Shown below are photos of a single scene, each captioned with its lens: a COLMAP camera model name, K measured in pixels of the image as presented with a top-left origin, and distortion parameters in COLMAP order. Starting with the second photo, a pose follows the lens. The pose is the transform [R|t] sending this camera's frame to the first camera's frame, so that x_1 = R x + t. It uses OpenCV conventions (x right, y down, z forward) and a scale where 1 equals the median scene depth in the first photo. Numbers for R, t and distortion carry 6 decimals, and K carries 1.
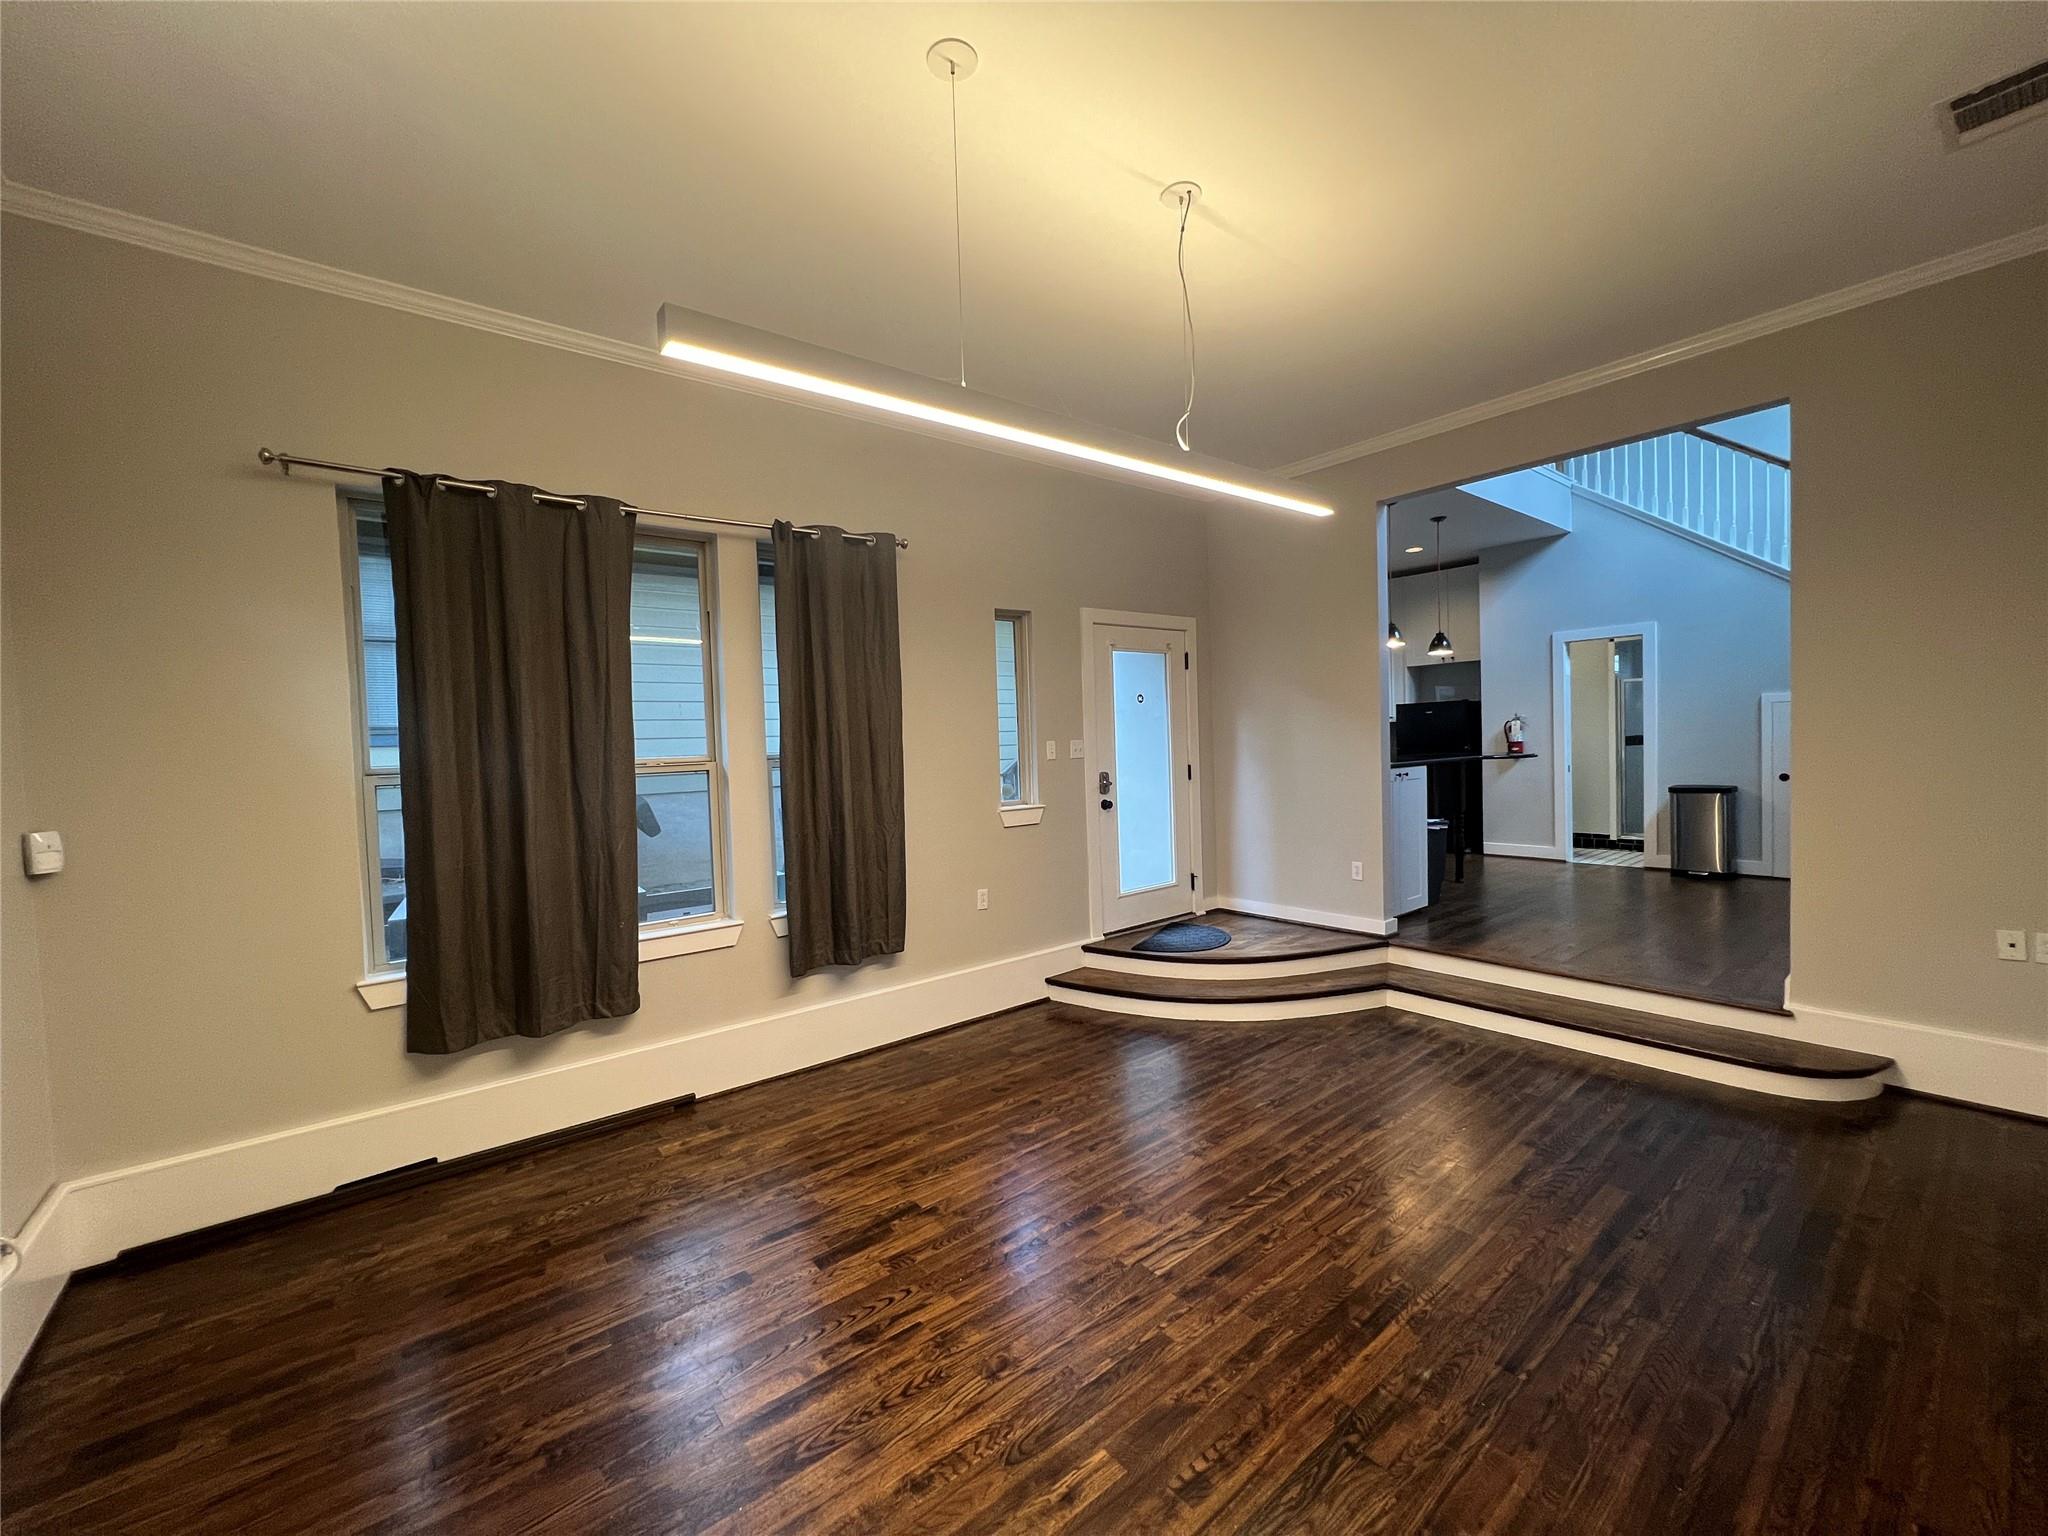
lens RADIAL K [[820.5, 0, 1021.1], [0, 820.5, 771.9], [0, 0, 1]] dist [0.000410, -0.000050]
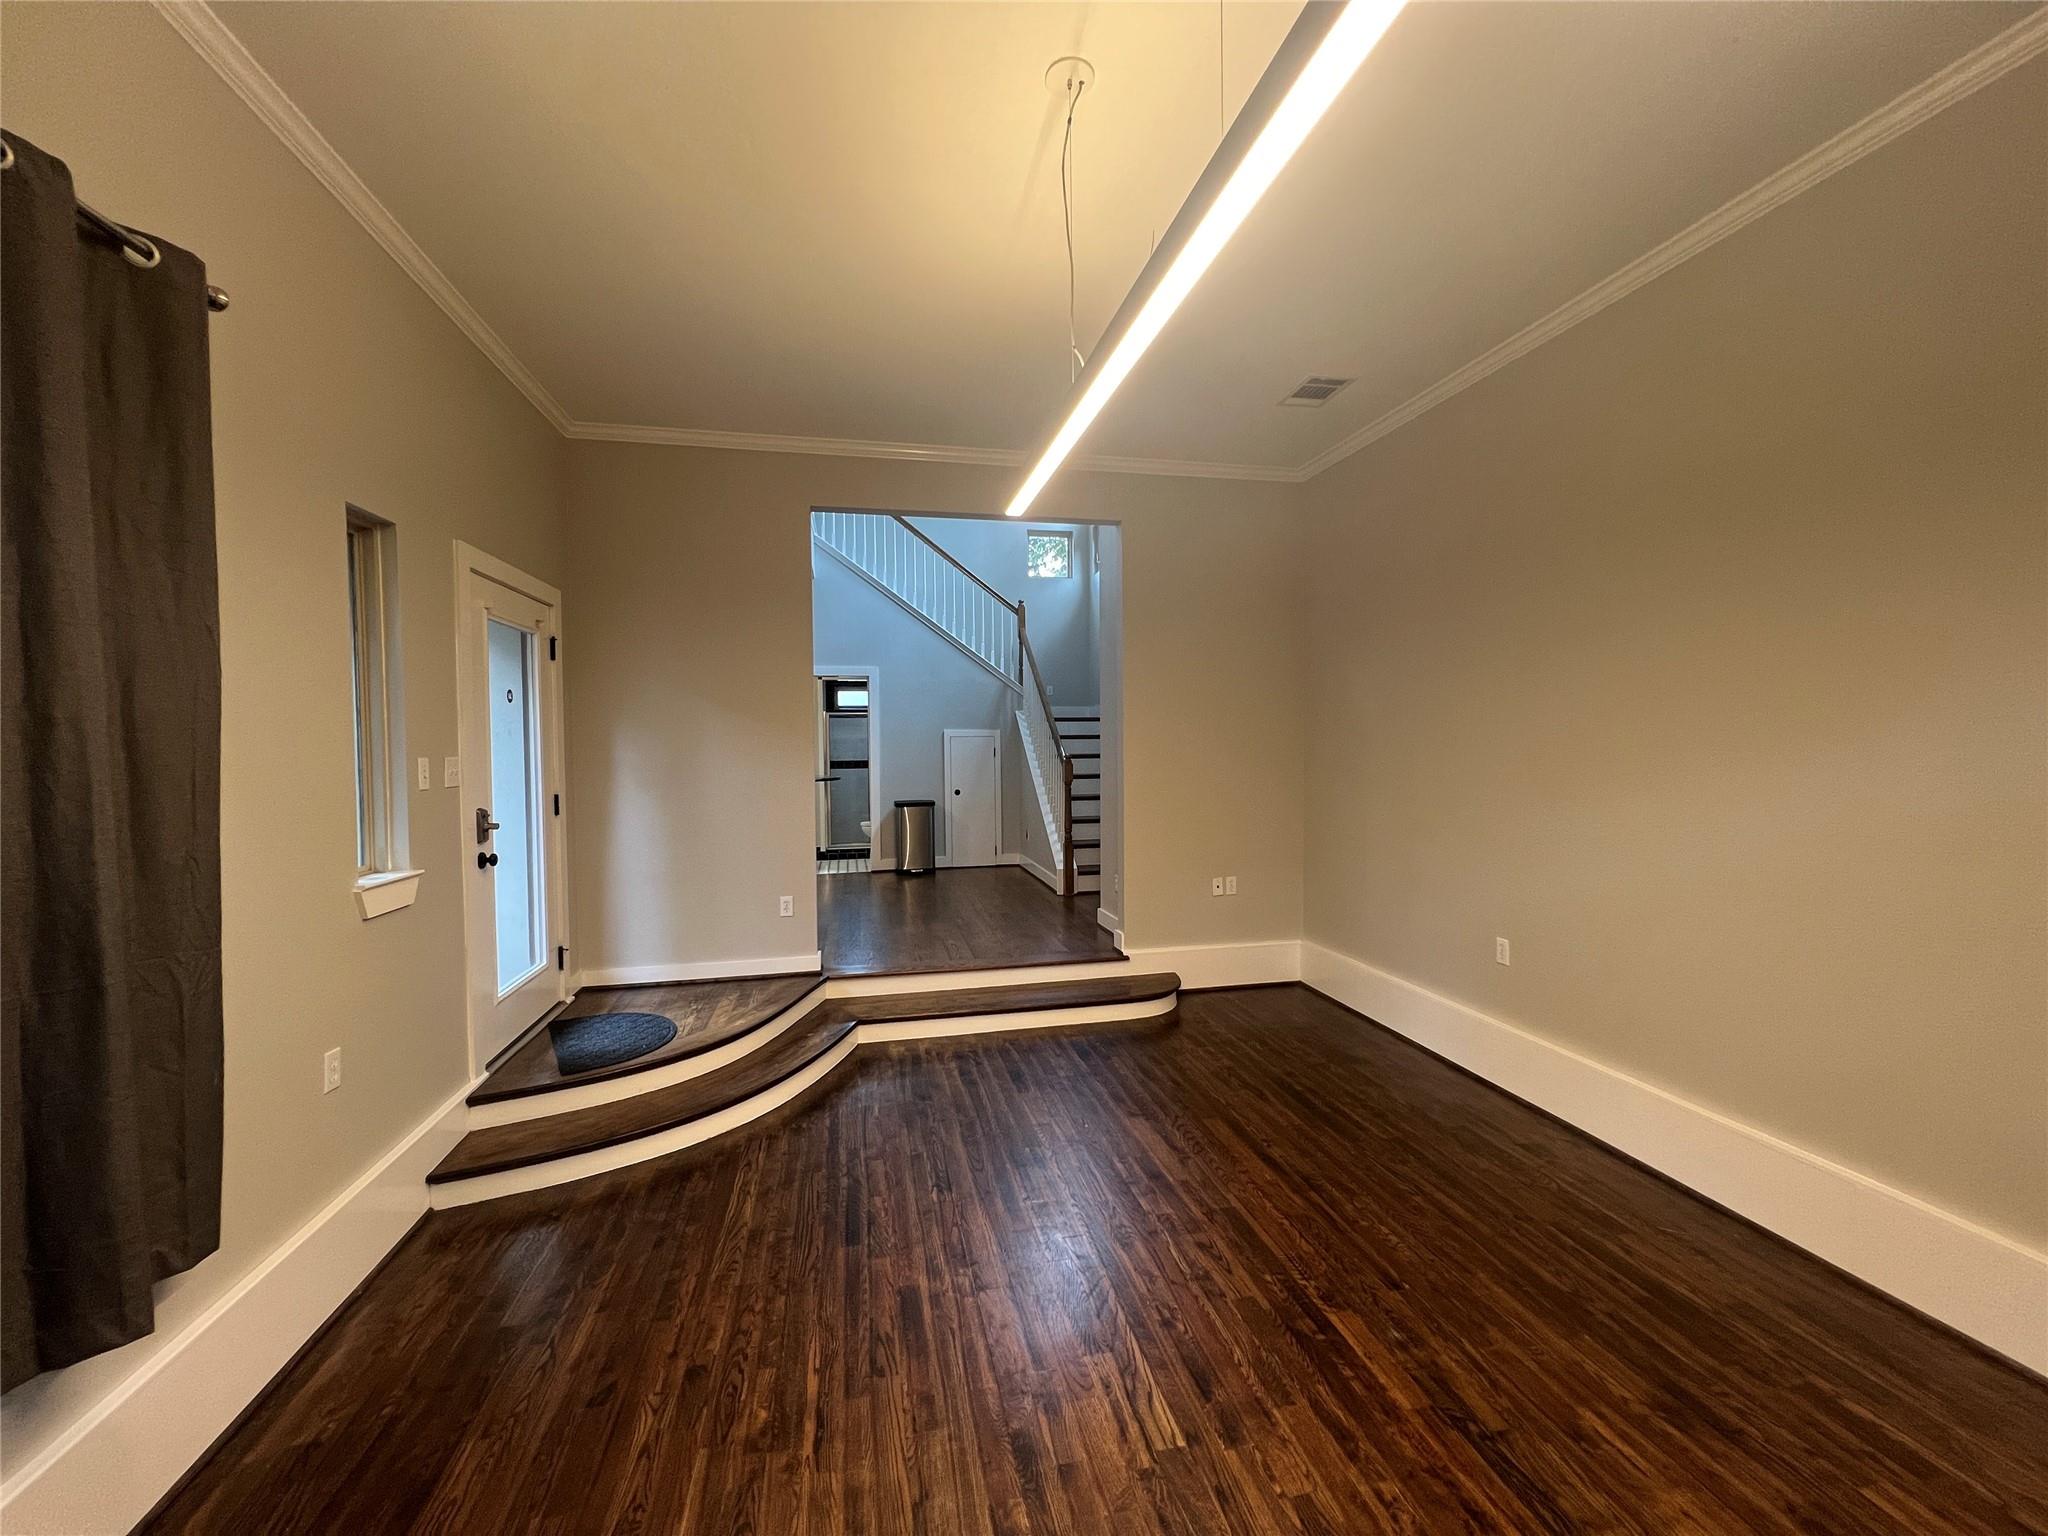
lens RADIAL K [[820.8, 0, 1024.0], [0, 820.8, 768.0], [0, 0, 1]] dist [-0.000354, 0.000121]
pose [[0.458545, 0.002019, 0.888669, -0.366542], [0.031041, 0.999351, -0.018288, -0.008637], [-0.888129, 0.035971, 0.458184, 0.471746]]
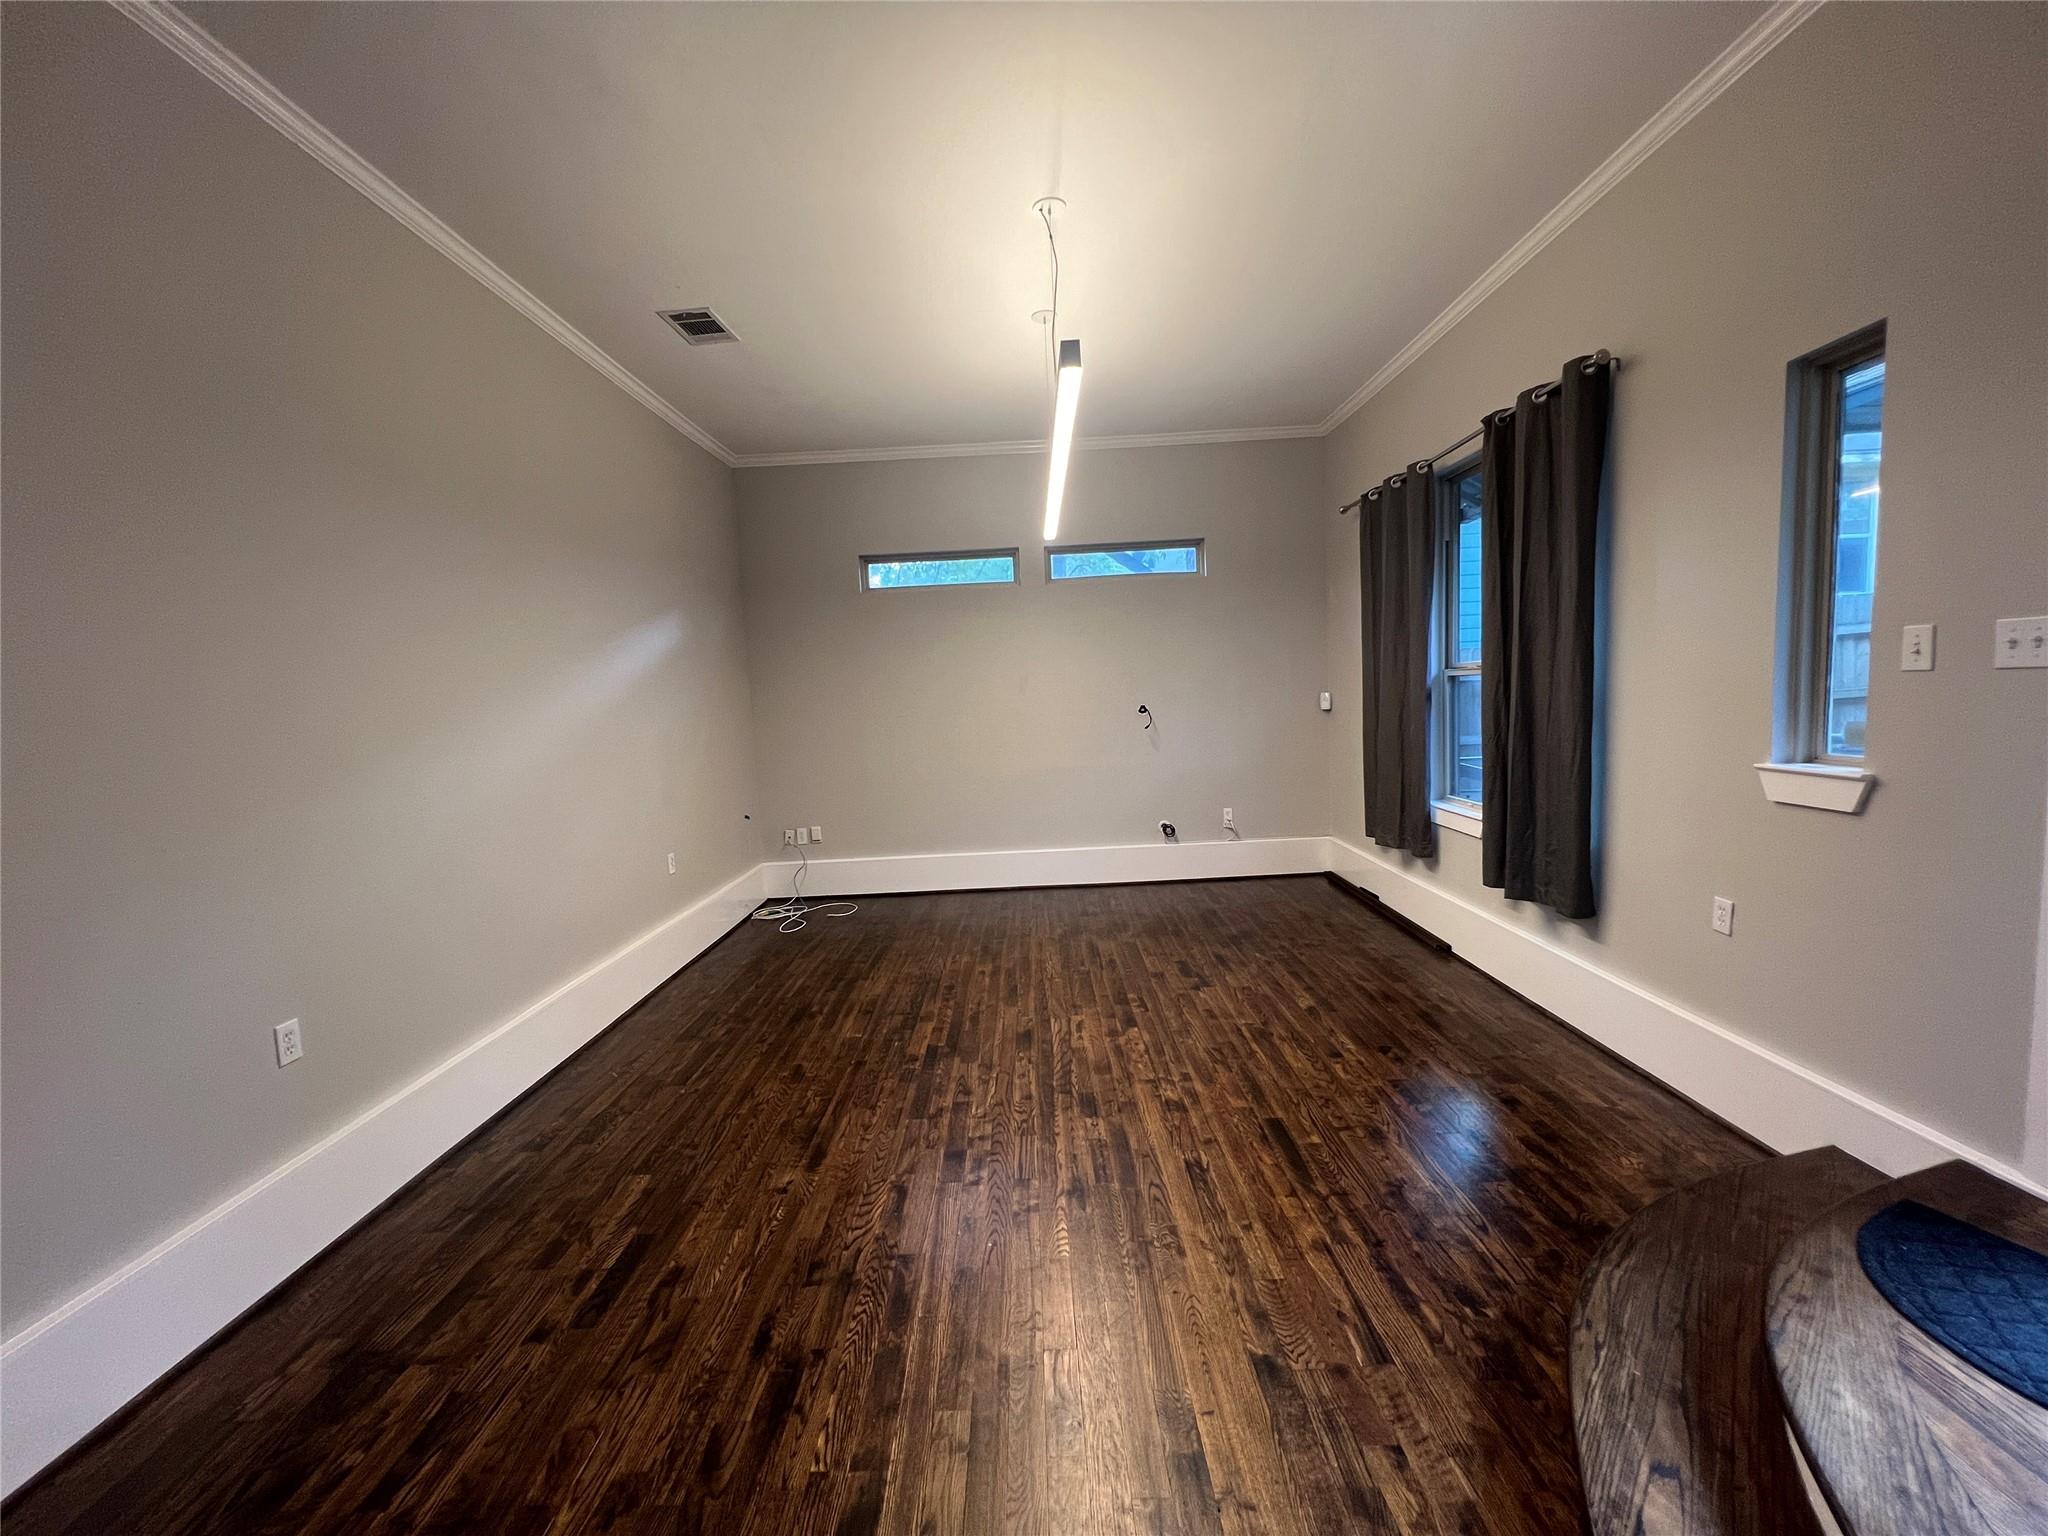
lens RADIAL K [[820.8, 0, 1024.0], [0, 820.8, 768.0], [0, 0, 1]] dist [-0.000354, 0.000121]
pose [[-0.630857, 0.132896, -0.764433, 0.831912], [0.037291, 0.989277, 0.141211, -0.054232], [0.775002, 0.060577, -0.629048, 1.193597]]
